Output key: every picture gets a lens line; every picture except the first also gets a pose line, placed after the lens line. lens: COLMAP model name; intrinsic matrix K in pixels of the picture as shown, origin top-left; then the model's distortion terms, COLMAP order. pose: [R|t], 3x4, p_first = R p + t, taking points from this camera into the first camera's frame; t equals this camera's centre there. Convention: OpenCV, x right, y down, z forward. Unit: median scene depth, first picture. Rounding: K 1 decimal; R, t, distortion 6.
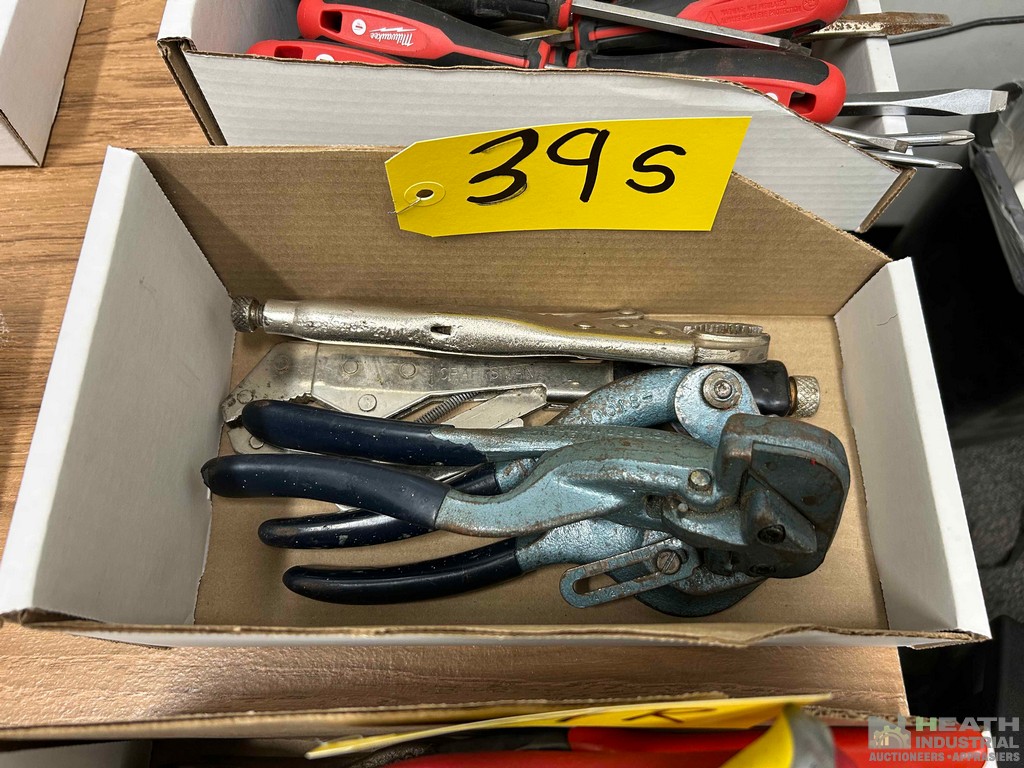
lens RADIAL K [[768.0, 0, 515.8], [0, 768.0, 385.1], [0, 0, 1]] dist [0.076326, -0.093406]
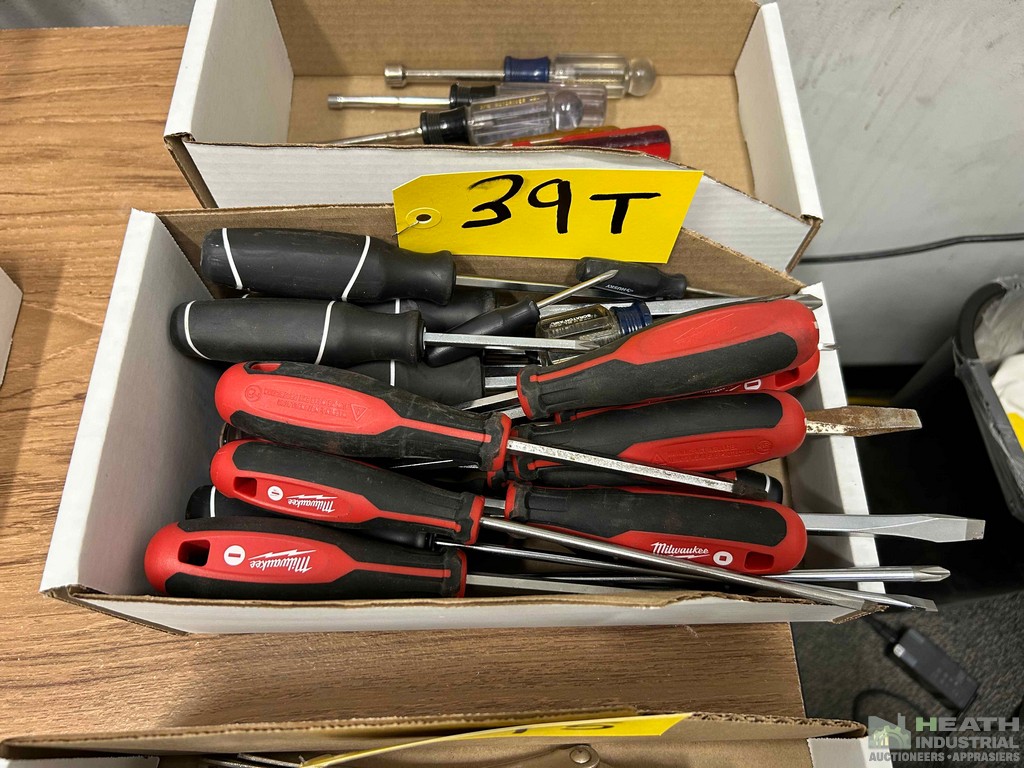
lens RADIAL K [[777.9, 0, 512.0], [0, 777.9, 384.0], [0, 0, 1]] dist [0.026188, -0.041997]
pose [[0.999646, -0.026179, -0.004845, 0.065304], [0.025960, 0.998833, -0.040726, -0.410677], [0.005905, 0.040586, 0.999159, 0.054562]]
